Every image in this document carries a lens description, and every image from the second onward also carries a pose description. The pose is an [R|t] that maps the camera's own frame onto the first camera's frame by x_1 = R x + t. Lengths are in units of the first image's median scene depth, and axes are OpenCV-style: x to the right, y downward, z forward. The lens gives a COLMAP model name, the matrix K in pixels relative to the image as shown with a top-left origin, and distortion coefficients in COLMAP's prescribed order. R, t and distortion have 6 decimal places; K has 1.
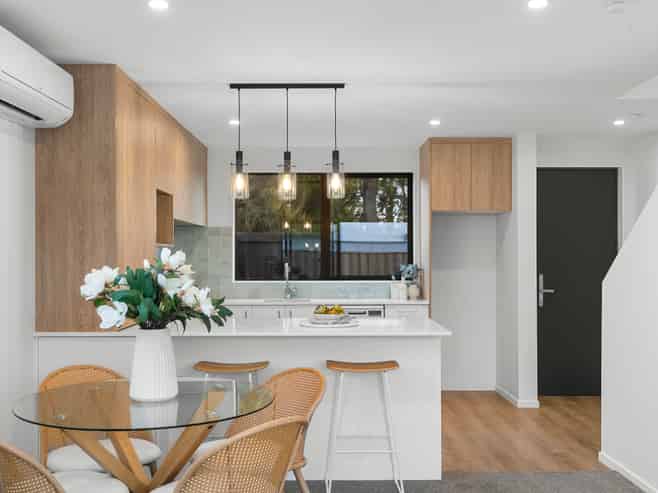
lens RADIAL K [[724.7, 0, 328.3], [0, 724.7, 252.1], [0, 0, 1]] dist [0.004585, 0.000000]
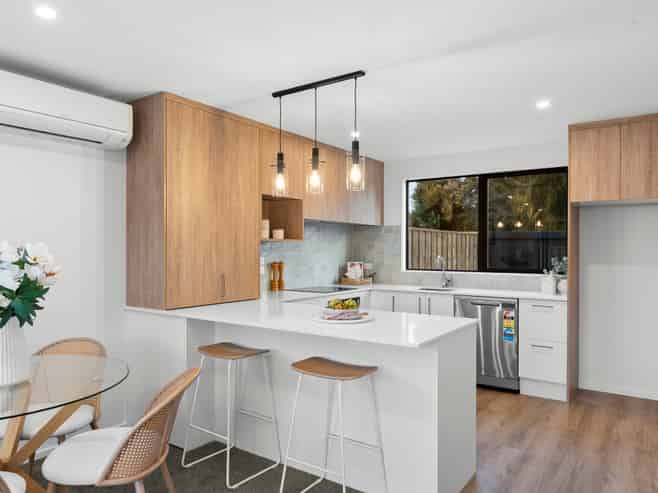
lens RADIAL K [[476.5, 0, 312.5], [0, 476.5, 248.7], [0, 0, 1]] dist [-0.016824, -0.003872]
pose [[0.818432, 0.003623, -0.574592, 0.330940], [-0.001722, 0.999991, 0.003852, 0.002157], [0.574601, -0.002163, 0.818431, 0.439246]]
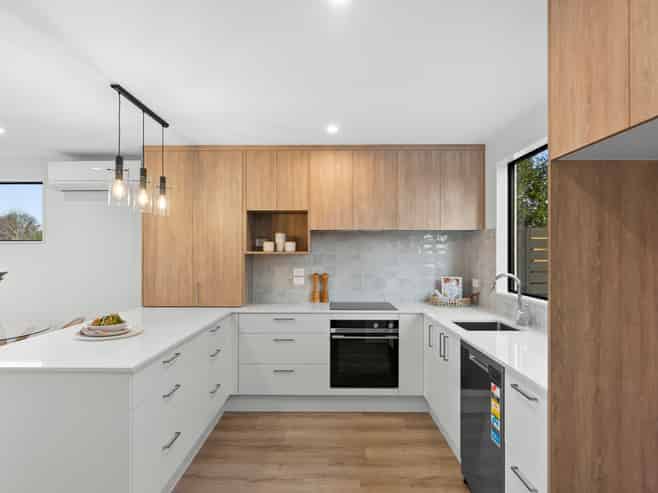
lens RADIAL K [[386.2, 0, 328.1], [0, 386.2, 250.1], [0, 0, 1]] dist [0.008875, -0.002213]
pose [[-0.018628, -0.011586, -0.999759, 0.529219], [0.006651, 0.999909, -0.011711, -0.006601], [0.999804, -0.006868, -0.018549, 1.307863]]
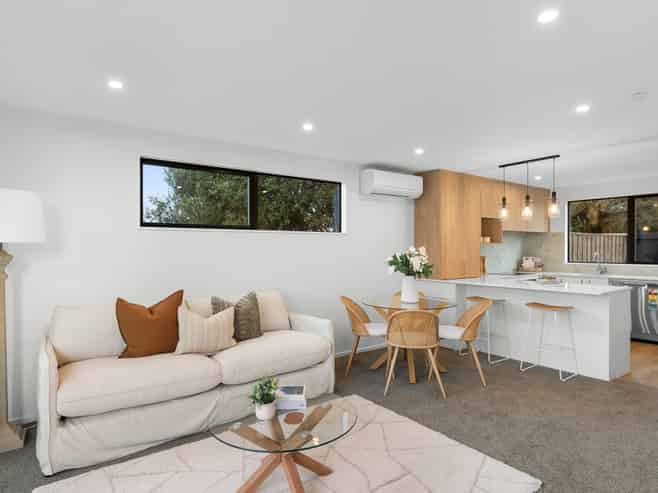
lens RADIAL K [[386.2, 0, 327.8], [0, 386.2, 251.1], [0, 0, 1]] dist [0.008875, -0.002213]
pose [[0.605374, 0.006022, -0.795919, 0.447966], [0.004603, 0.999928, 0.011067, -0.001944], [0.795928, -0.010363, 0.605302, -0.061536]]
